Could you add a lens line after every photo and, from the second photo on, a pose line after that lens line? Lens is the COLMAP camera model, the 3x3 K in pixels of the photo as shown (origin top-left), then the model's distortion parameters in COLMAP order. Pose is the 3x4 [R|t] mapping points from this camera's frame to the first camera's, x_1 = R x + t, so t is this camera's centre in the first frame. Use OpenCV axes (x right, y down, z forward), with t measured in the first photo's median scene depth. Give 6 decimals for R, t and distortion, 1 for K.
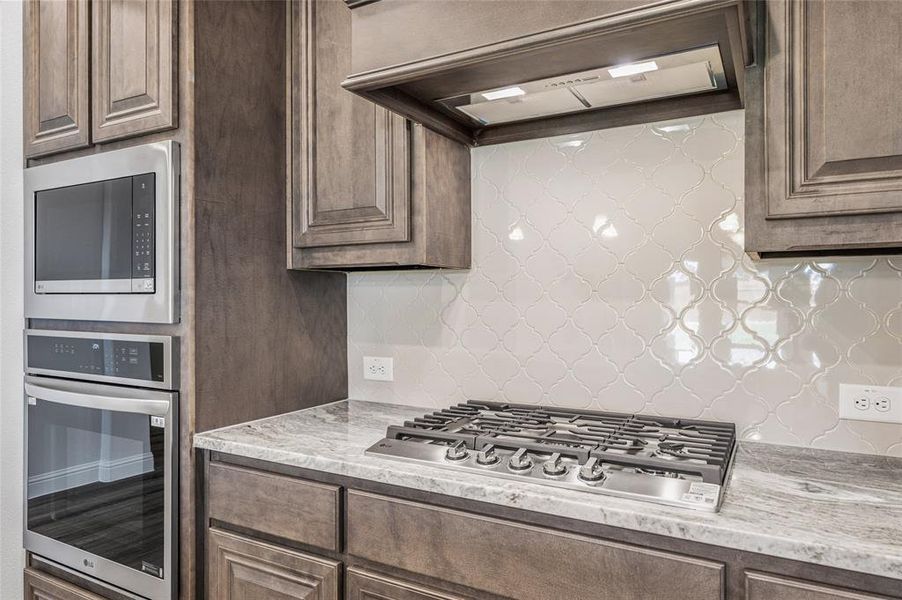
lens RADIAL K [[600.3, 0, 451.0], [0, 600.3, 300.0], [0, 0, 1]] dist [-0.001411, -0.000065]
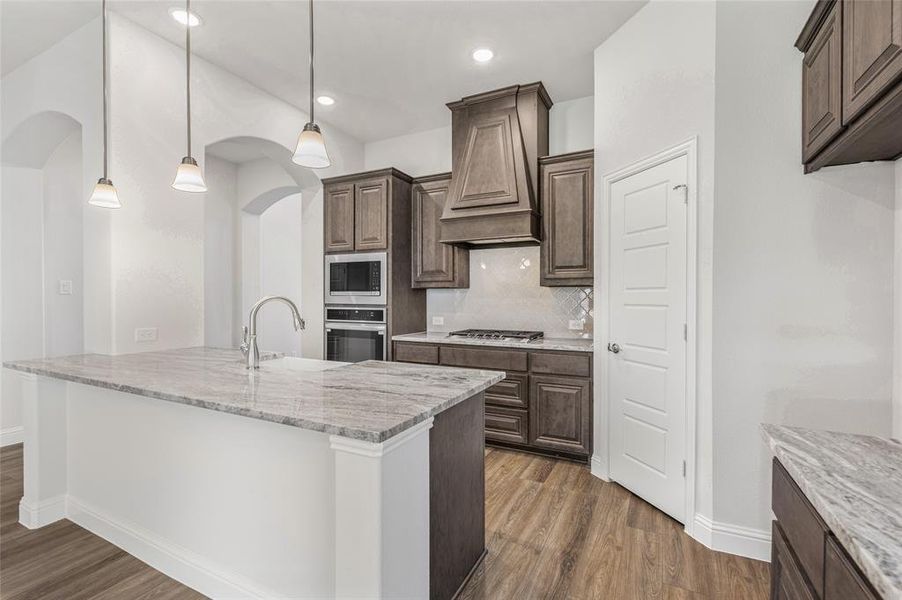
lens RADIAL K [[410.8, 0, 451.0], [0, 410.8, 300.0], [0, 0, 1]] dist [-0.000346, -0.000148]
pose [[0.999311, 0.002328, 0.037036, -0.164053], [-0.002474, 0.999989, 0.003883, 0.002494], [-0.037027, -0.003971, 0.999306, -1.320325]]
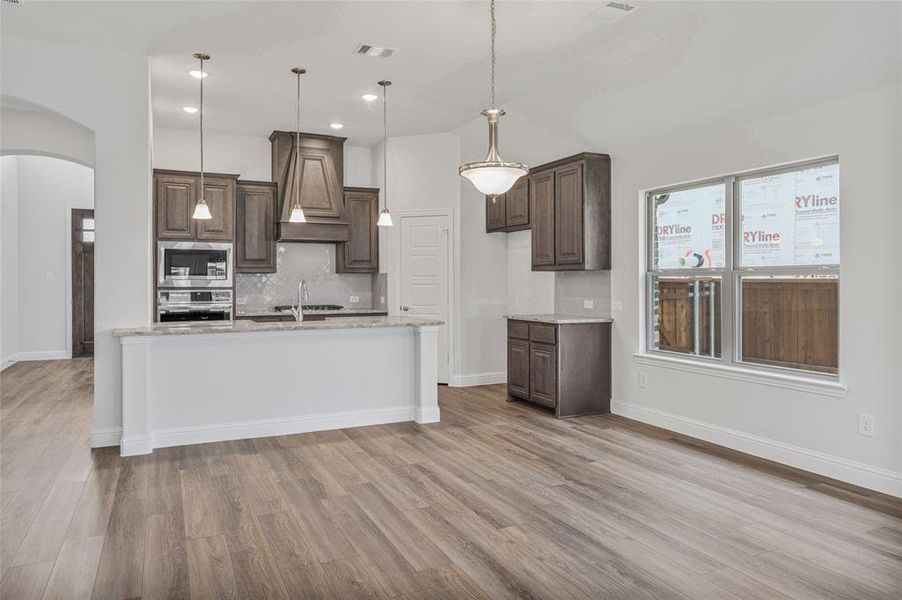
lens RADIAL K [[600.3, 0, 451.0], [0, 600.3, 300.0], [0, 0, 1]] dist [-0.001411, -0.000065]
pose [[0.579587, -0.026153, 0.814490, -2.826679], [0.000464, 0.999495, 0.031764, -0.001591], [-0.814910, -0.018032, 0.579307, -2.530792]]
